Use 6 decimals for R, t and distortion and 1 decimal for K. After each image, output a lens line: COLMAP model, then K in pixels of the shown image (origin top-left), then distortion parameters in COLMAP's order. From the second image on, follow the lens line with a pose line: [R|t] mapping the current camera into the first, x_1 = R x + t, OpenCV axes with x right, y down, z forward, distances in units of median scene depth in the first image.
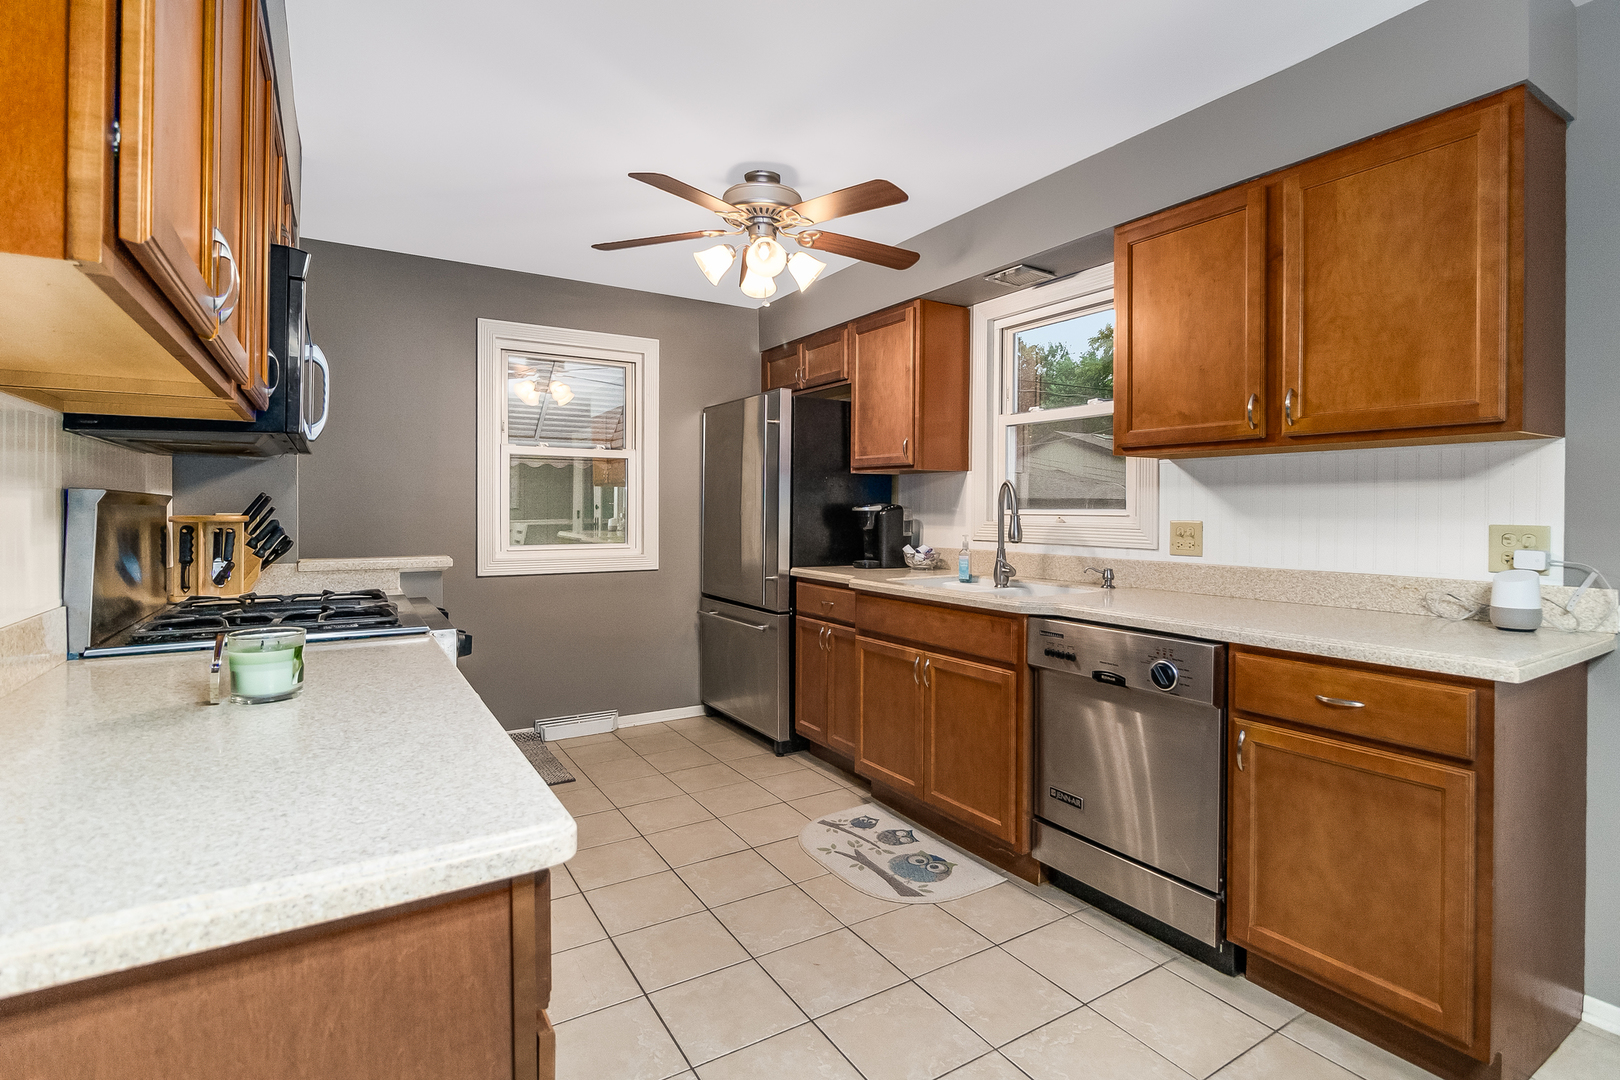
lens RADIAL K [[773.8, 0, 819.3], [0, 773.8, 512.9], [0, 0, 1]] dist [-0.013899, -0.000170]
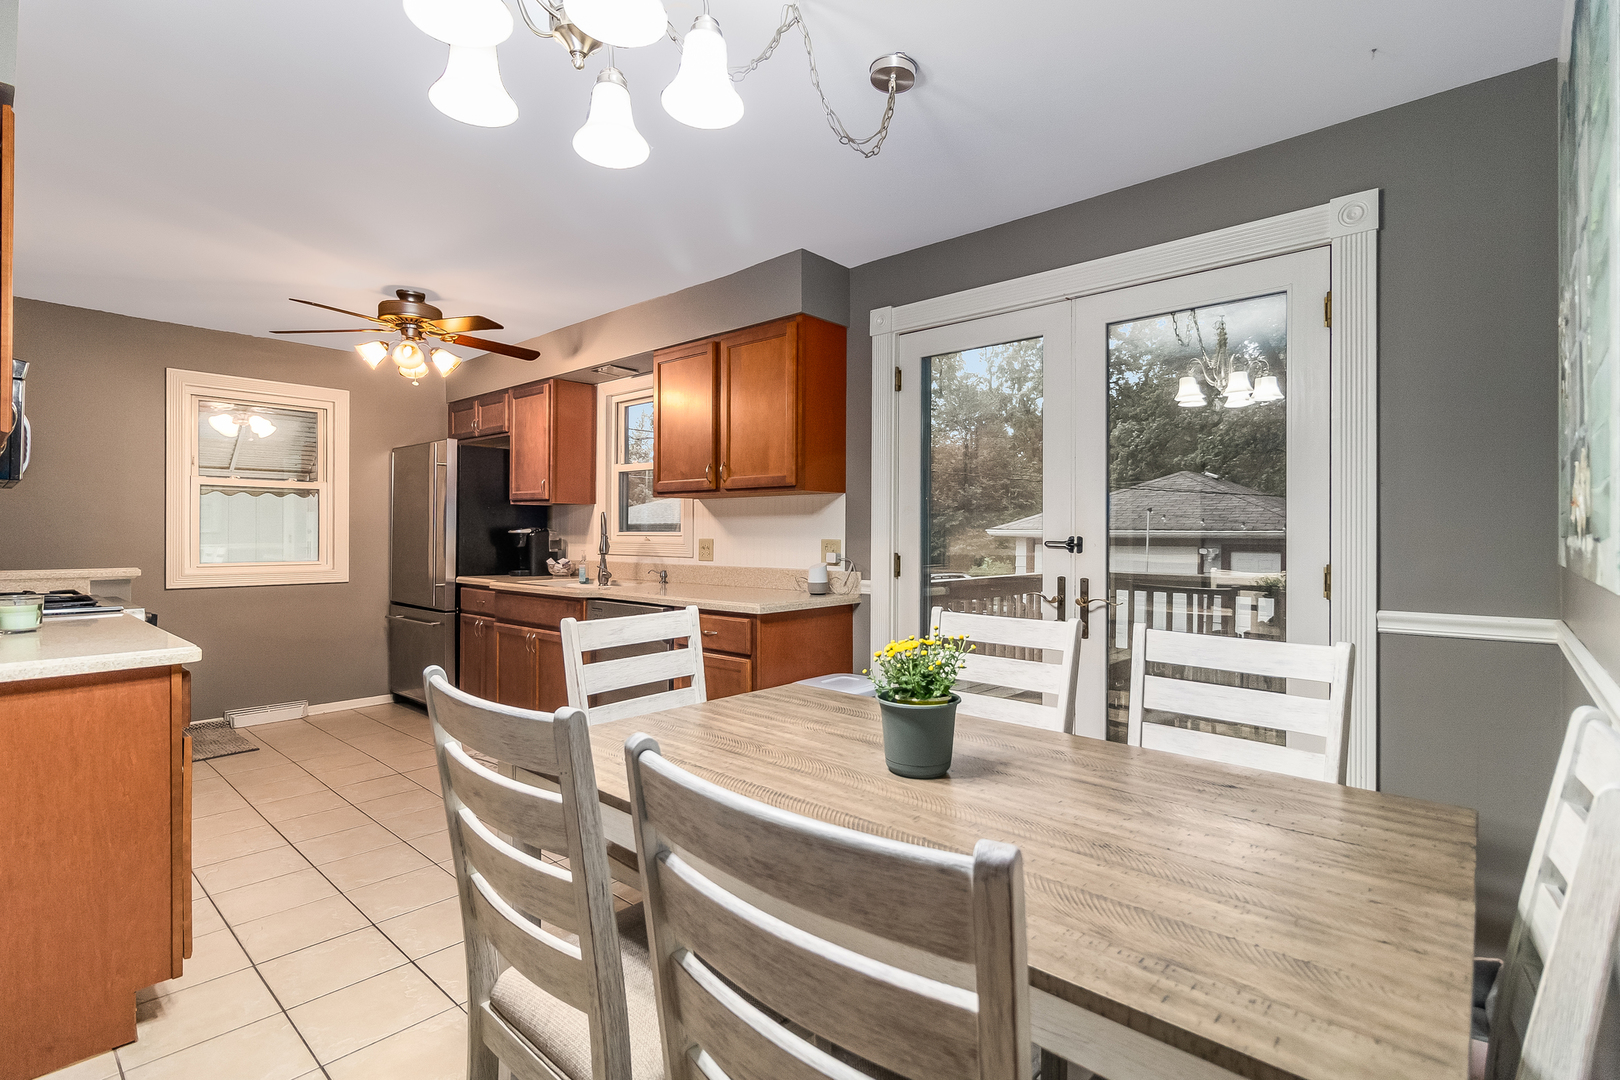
lens RADIAL K [[762.1, 0, 816.4], [0, 762.1, 531.3], [0, 0, 1]] dist [0.001624, 0.001266]
pose [[0.960298, 0.000166, 0.278976, 0.206677], [0.001830, 0.999975, -0.006894, 0.005177], [-0.278970, 0.007130, 0.960273, -0.443135]]
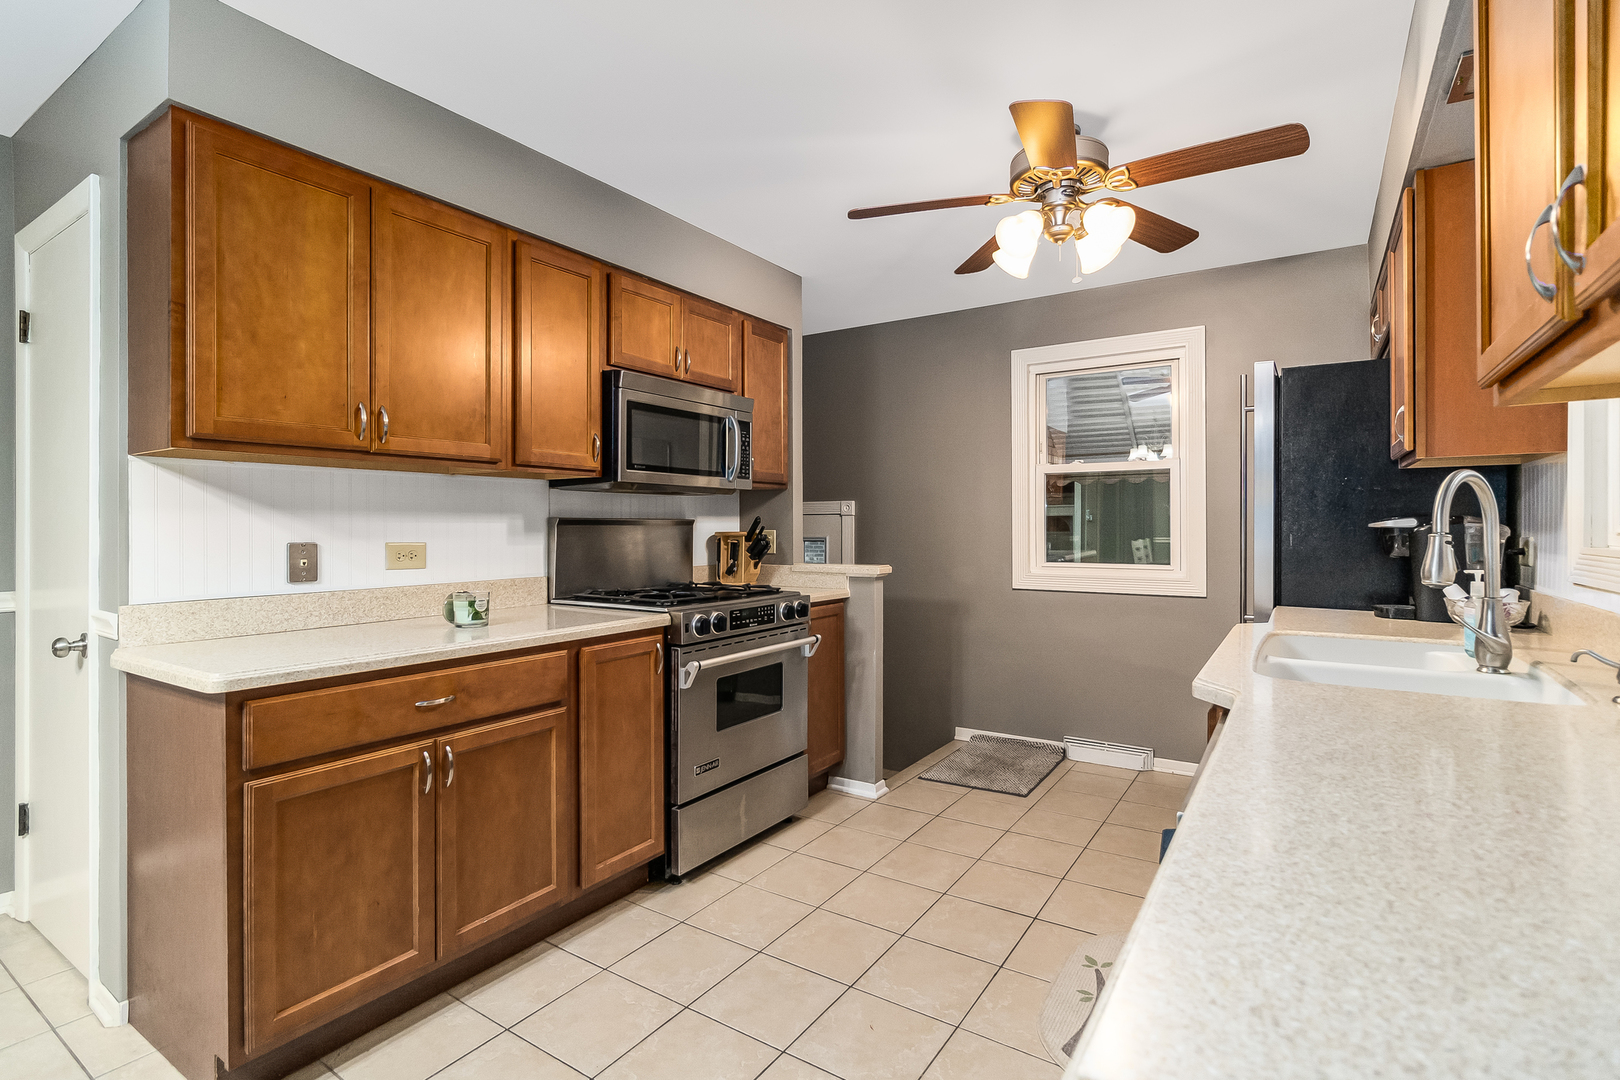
lens RADIAL K [[762.1, 0, 816.4], [0, 762.1, 531.3], [0, 0, 1]] dist [0.001624, 0.001266]
pose [[0.422661, 0.001762, -0.906286, 0.478460], [-0.001056, 0.999998, 0.001452, -0.000067], [0.906287, 0.000343, 0.422662, 0.341962]]
